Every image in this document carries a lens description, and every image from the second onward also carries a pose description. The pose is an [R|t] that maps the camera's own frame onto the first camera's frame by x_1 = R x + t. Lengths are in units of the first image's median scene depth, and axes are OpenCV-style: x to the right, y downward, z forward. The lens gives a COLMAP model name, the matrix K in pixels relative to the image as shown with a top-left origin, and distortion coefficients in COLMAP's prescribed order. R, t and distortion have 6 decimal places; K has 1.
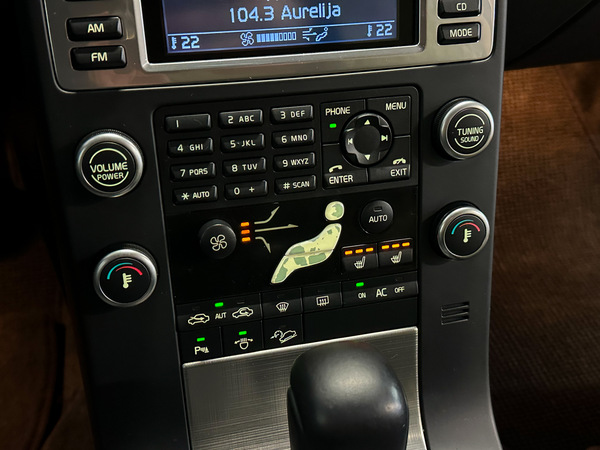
lens RADIAL K [[690.0, 0, 300.0], [0, 690.0, 225.0], [0, 0, 1]] dist [0.194259, -0.354496]
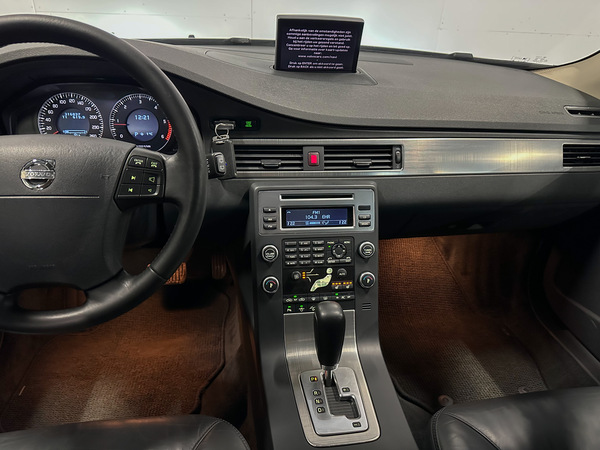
lens RADIAL K [[425.2, 0, 300.0], [0, 425.2, 225.0], [0, 0, 1]] dist [0.155117, -0.277054]
pose [[0.996406, 0.034361, -0.077430, 0.061190], [-0.053507, 0.963907, -0.260807, 0.330092], [0.065674, 0.264013, 0.962281, -1.160262]]
